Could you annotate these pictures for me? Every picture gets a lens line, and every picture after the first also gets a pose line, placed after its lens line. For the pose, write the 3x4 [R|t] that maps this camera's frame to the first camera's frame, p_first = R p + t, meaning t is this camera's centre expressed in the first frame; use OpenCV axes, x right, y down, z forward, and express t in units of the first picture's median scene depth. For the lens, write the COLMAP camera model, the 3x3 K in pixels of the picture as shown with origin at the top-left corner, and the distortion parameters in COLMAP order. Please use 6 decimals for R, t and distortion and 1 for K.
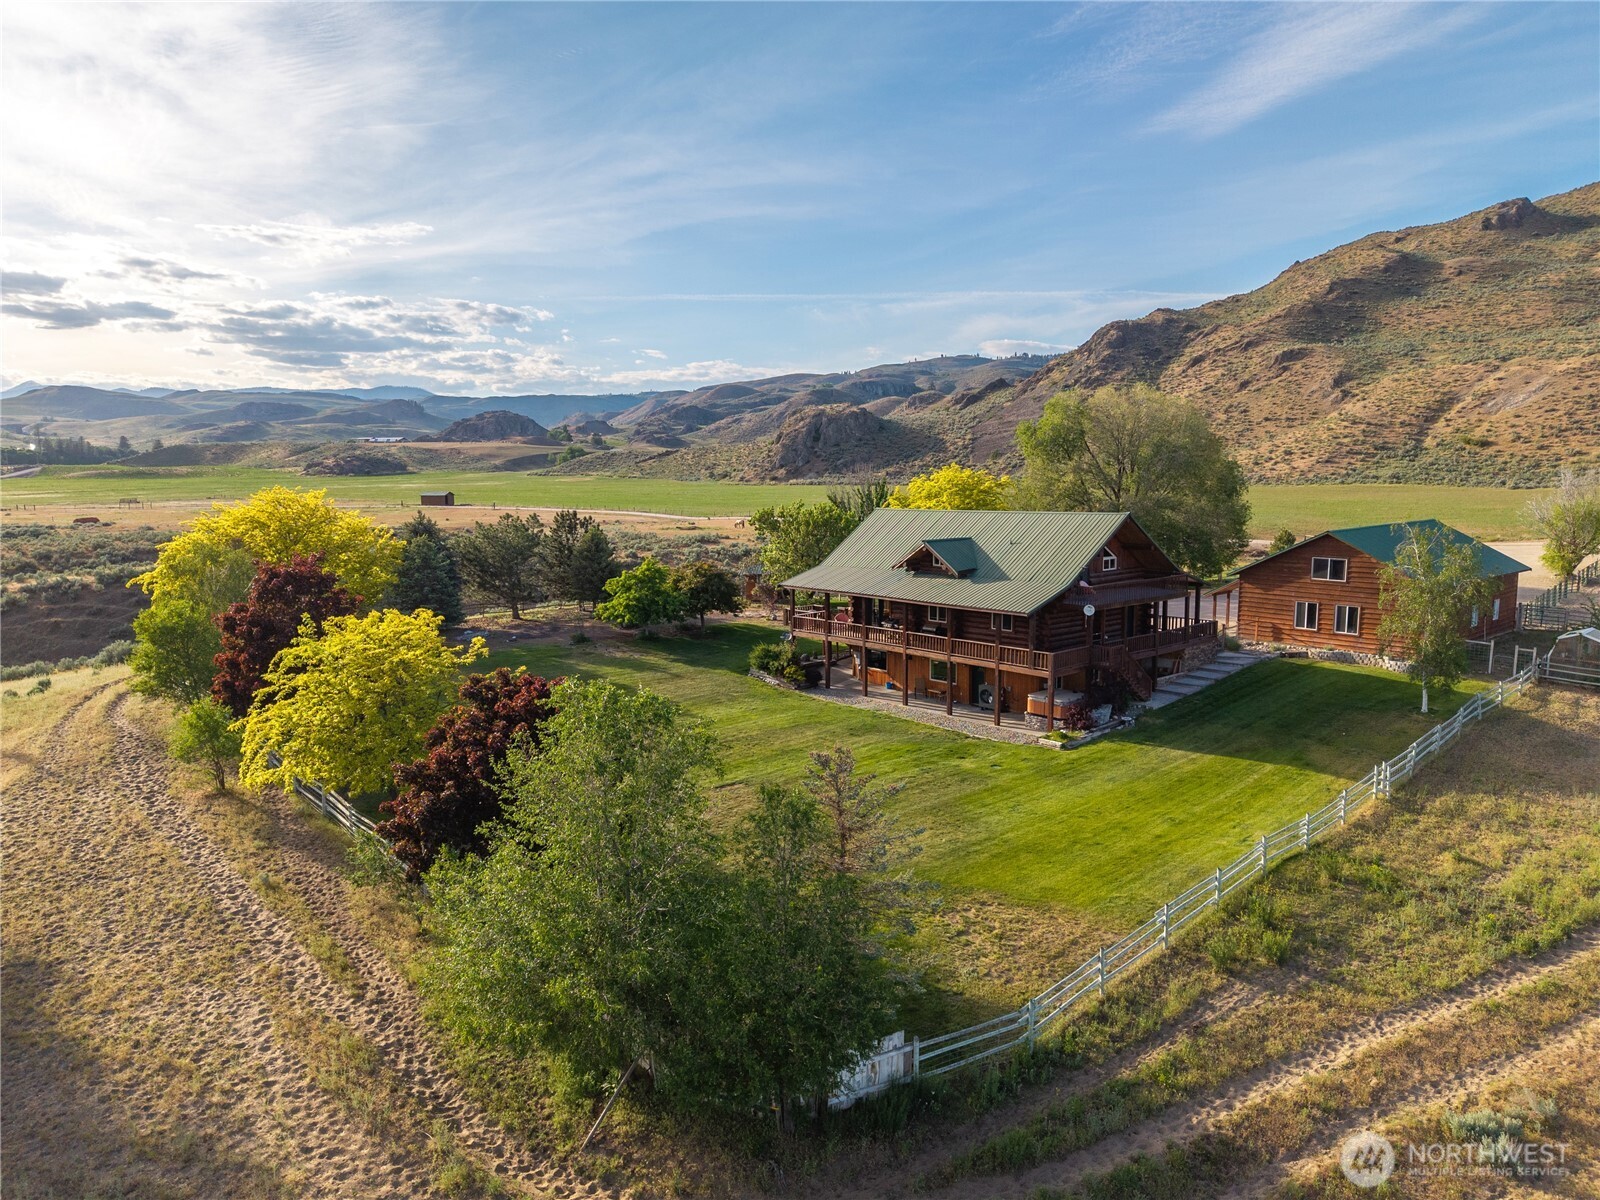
lens RADIAL K [[1086.8, 0, 800.0], [0, 1086.8, 600.0], [0, 0, 1]] dist [0.042060, -0.049619]
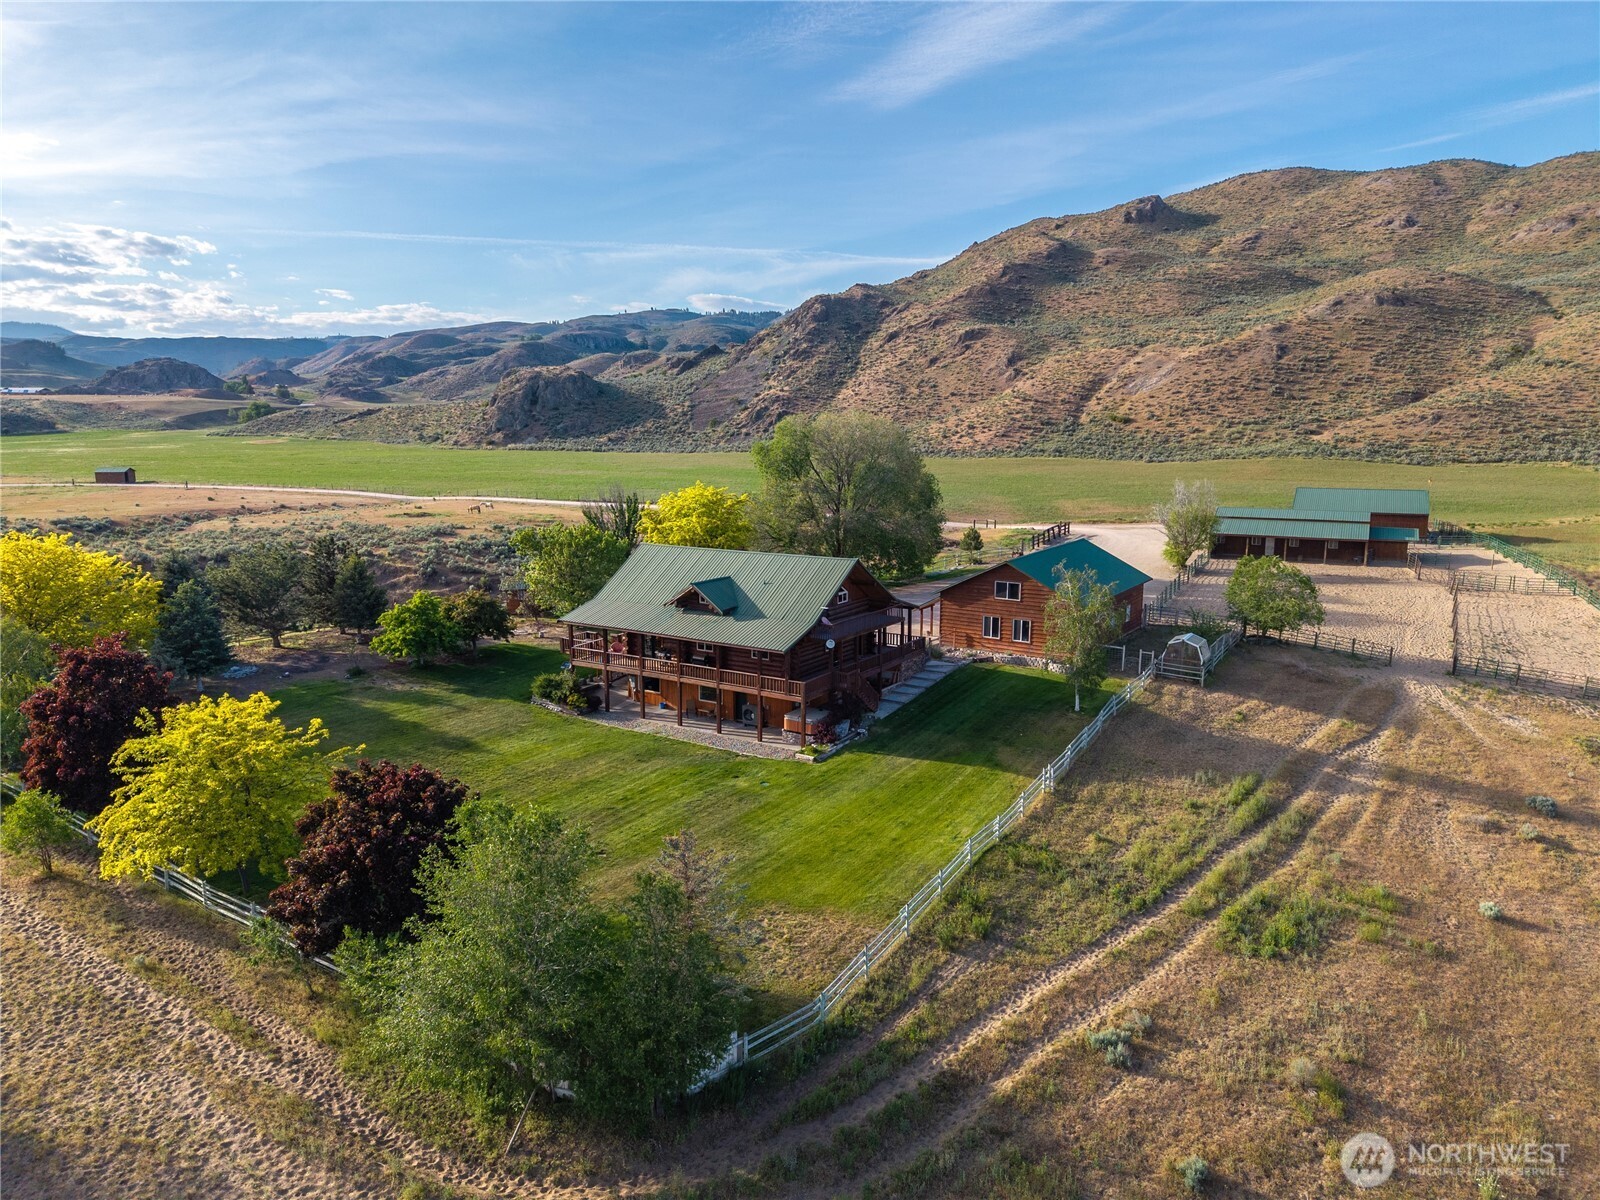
lens RADIAL K [[1067.2, 0, 800.0], [0, 1067.2, 600.0], [0, 0, 1]] dist [0.033048, -0.028742]
pose [[0.966288, -0.038362, 0.254590, -0.093560], [0.027292, 0.998528, 0.046875, -0.129475], [-0.256013, -0.038347, 0.965912, -0.190809]]
